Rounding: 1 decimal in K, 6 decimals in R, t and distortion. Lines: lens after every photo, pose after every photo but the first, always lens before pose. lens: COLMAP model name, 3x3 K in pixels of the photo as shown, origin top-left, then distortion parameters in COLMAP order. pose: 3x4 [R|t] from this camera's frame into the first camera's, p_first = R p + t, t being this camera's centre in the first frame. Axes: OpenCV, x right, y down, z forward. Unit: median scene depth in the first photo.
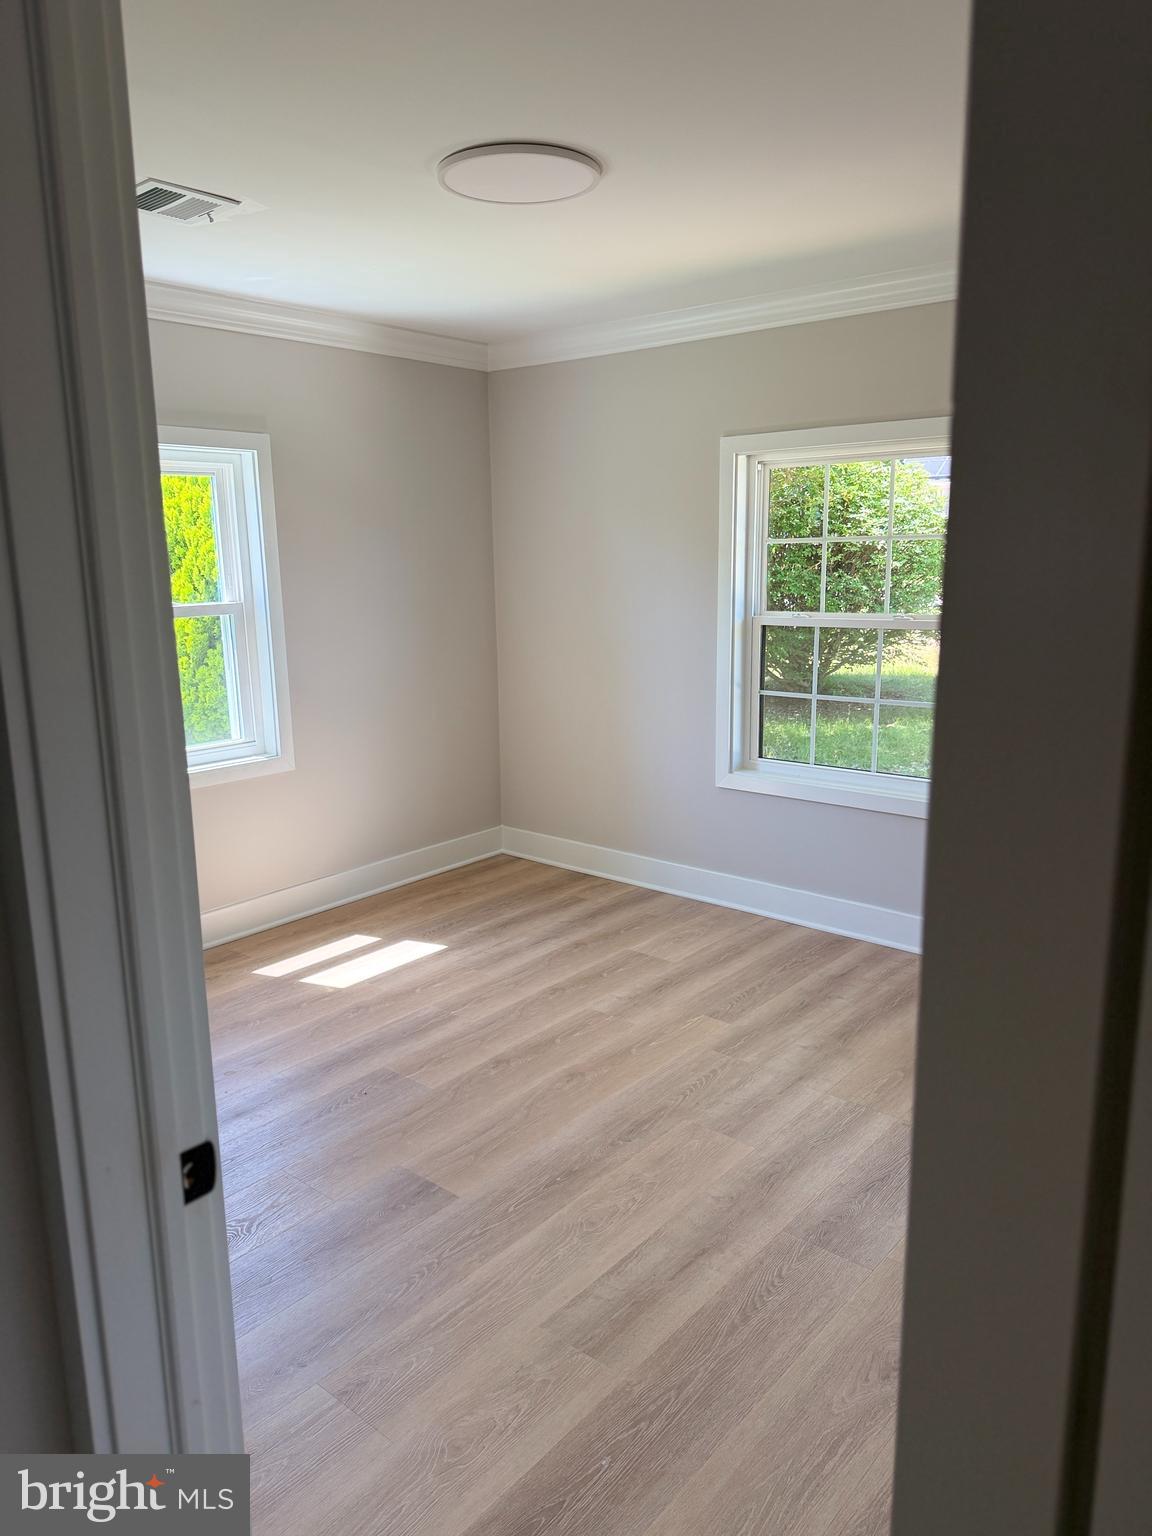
lens RADIAL K [[1070.2, 0, 575.0], [0, 1070.2, 762.6], [0, 0, 1]] dist [0.106927, -0.178647]
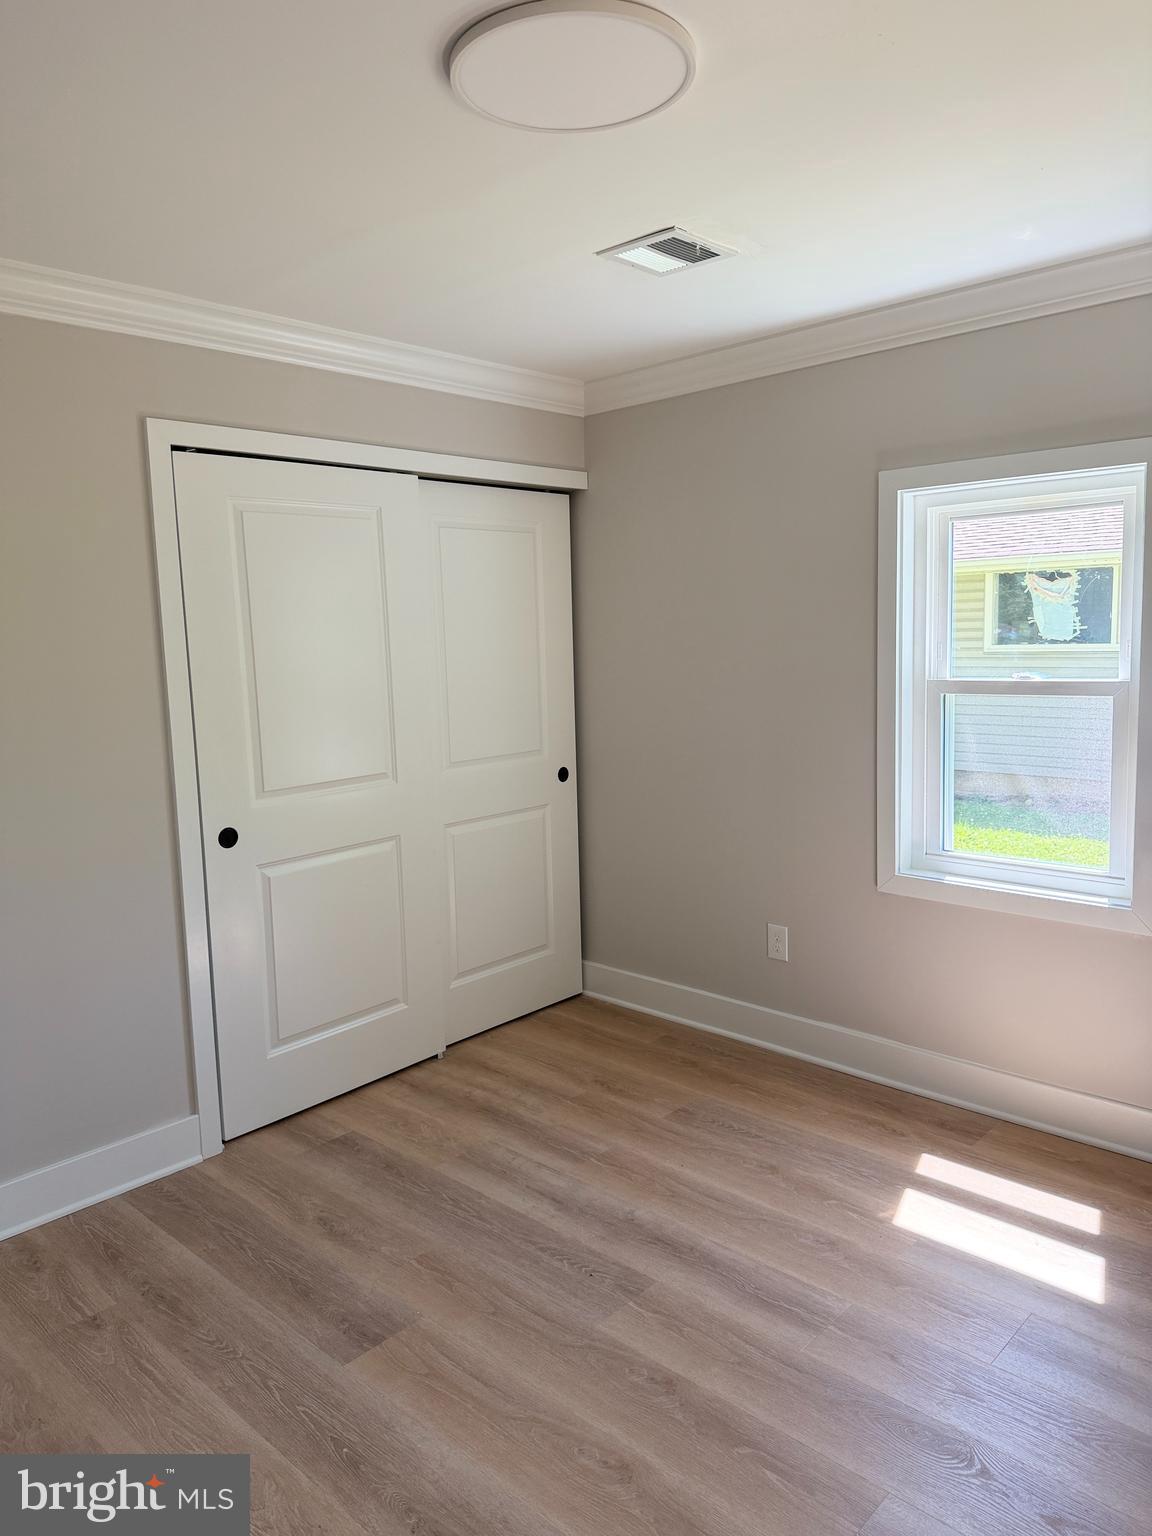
lens RADIAL K [[1070.2, 0, 575.0], [0, 1070.2, 762.6], [0, 0, 1]] dist [0.106927, -0.178647]
pose [[-0.052089, 0.141512, -0.988565, 0.470639], [-0.175084, 0.973282, 0.148549, -0.158132], [0.983175, 0.180820, -0.025921, 0.787152]]
